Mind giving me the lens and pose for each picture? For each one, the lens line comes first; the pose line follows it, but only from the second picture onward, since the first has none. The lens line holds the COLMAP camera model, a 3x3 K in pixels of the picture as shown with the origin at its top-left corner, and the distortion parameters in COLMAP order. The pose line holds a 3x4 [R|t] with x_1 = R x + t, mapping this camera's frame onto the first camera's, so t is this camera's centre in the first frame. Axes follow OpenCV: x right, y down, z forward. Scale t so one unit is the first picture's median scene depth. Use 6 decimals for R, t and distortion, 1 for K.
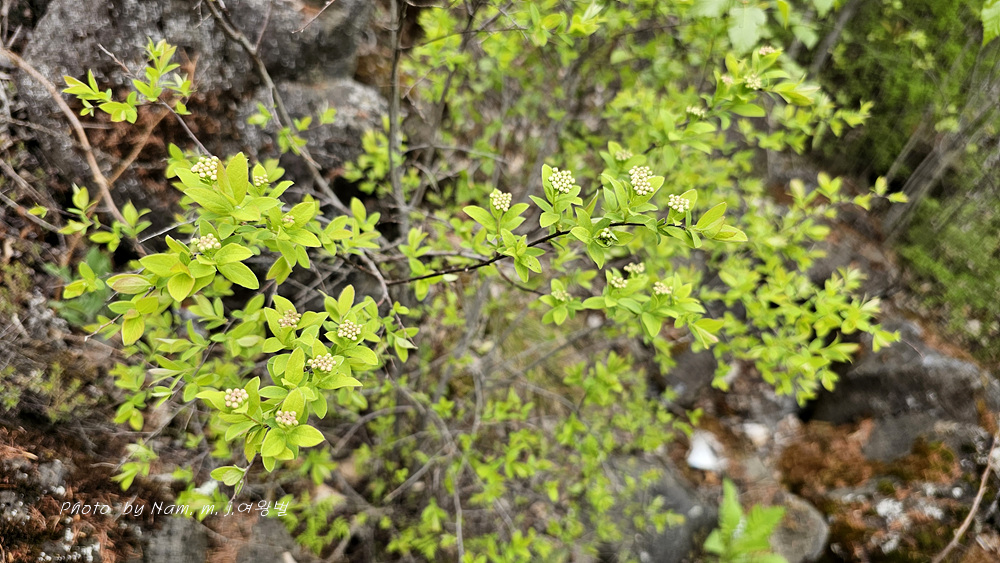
lens RADIAL K [[661.5, 0, 492.7], [0, 661.5, 288.4], [0, 0, 1]] dist [0.035491, -0.054514]
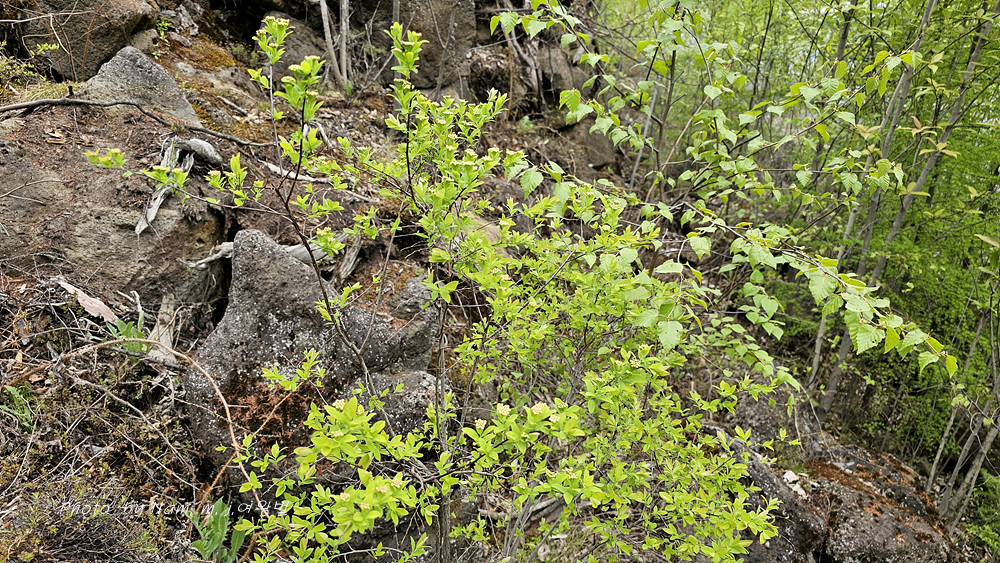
lens RADIAL K [[661.5, 0, 492.7], [0, 661.5, 288.4], [0, 0, 1]] dist [0.035491, -0.054514]
pose [[0.993436, -0.033428, -0.109400, 0.077799], [-0.015044, 0.909866, -0.414629, 0.088278], [0.113399, 0.413553, 0.903390, -0.260880]]
